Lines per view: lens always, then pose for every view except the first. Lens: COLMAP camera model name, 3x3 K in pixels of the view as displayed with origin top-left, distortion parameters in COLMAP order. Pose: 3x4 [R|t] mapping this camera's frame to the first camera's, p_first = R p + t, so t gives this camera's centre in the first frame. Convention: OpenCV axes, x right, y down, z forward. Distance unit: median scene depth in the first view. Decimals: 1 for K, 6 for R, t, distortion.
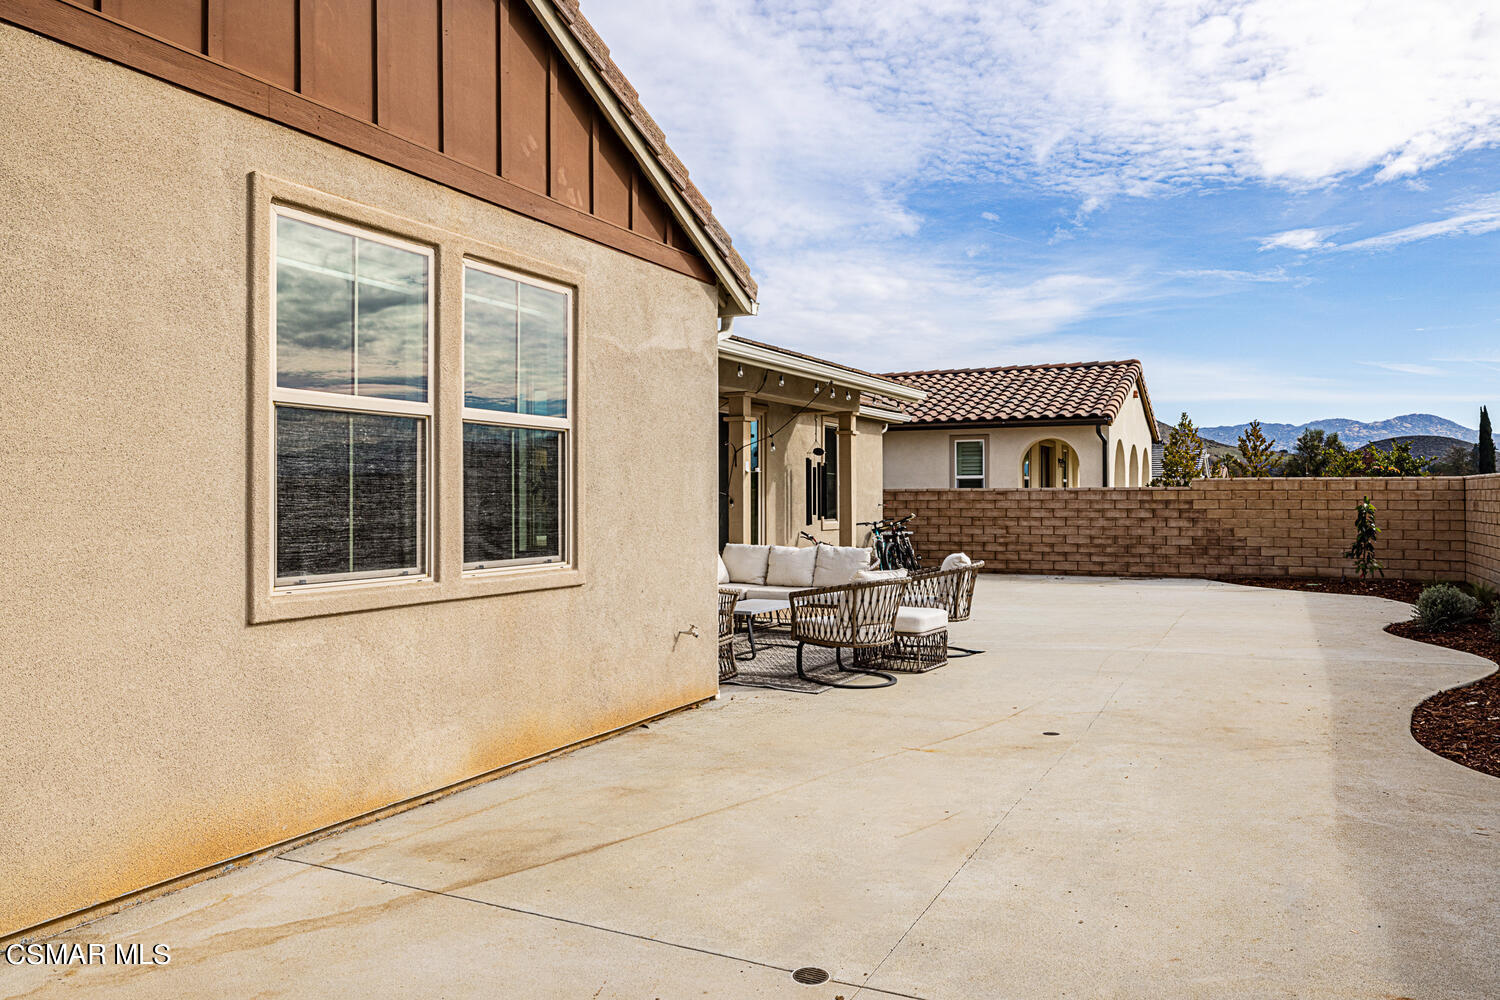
lens RADIAL K [[1170.2, 0, 756.5], [0, 1170.2, 493.5], [0, 0, 1]] dist [-0.003206, 0.000678]
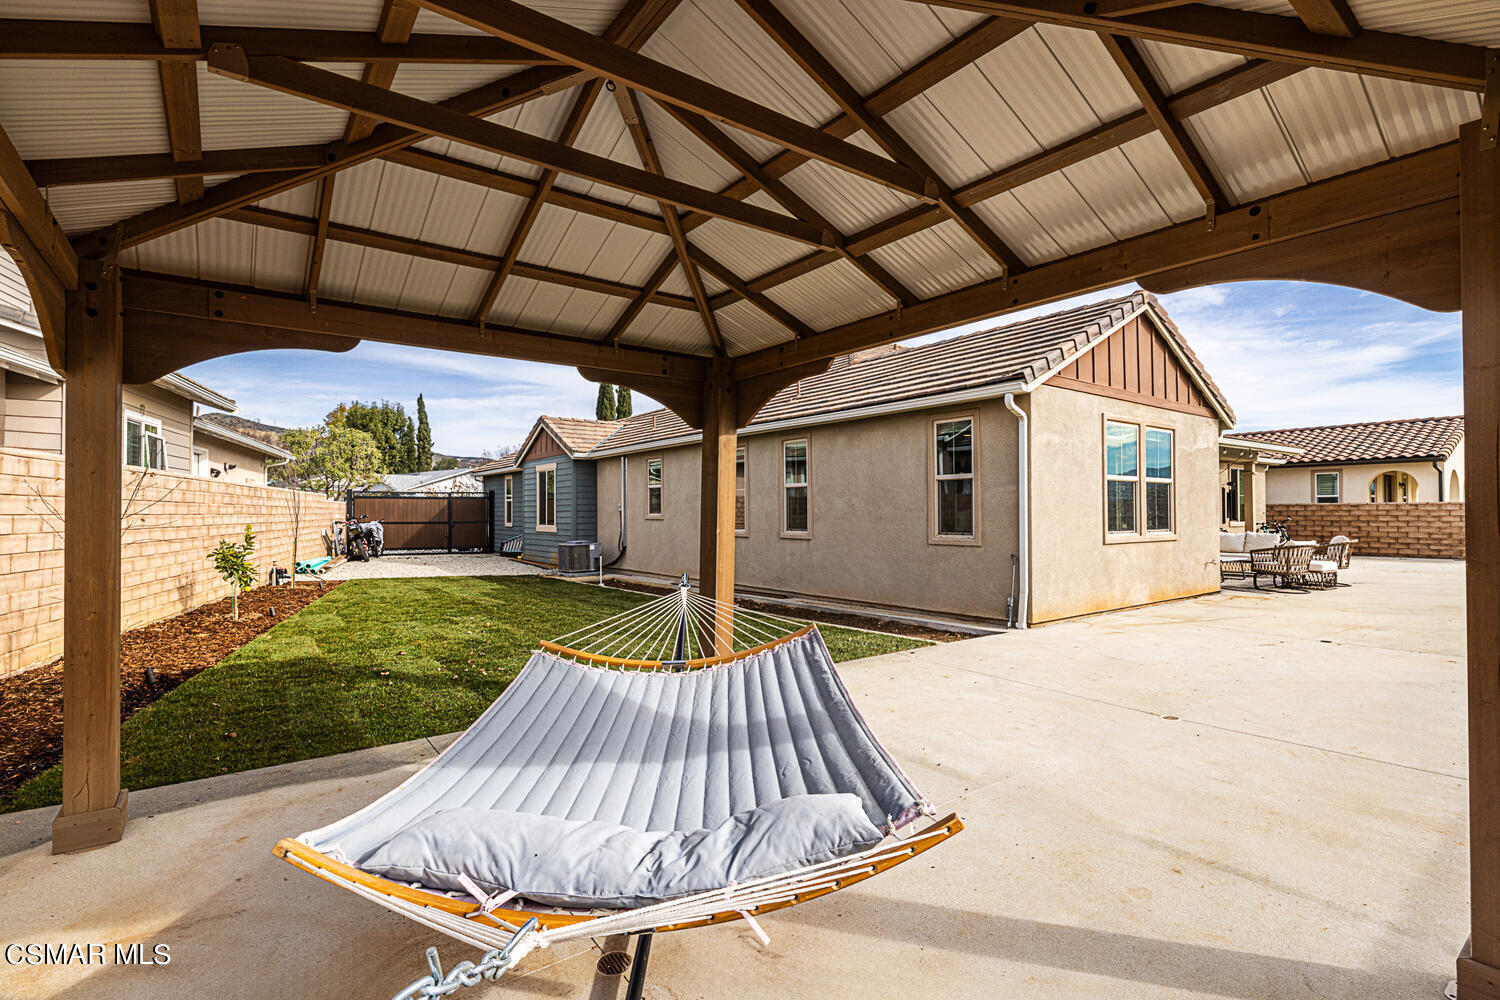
lens RADIAL K [[702.3, 0, 745.2], [0, 702.3, 503.0], [0, 0, 1]] dist [0.001086, -0.000178]
pose [[0.881369, -0.007518, -0.472369, -0.078490], [0.003944, 0.999956, -0.008558, 0.000708], [0.472412, 0.005680, 0.881359, -0.269520]]
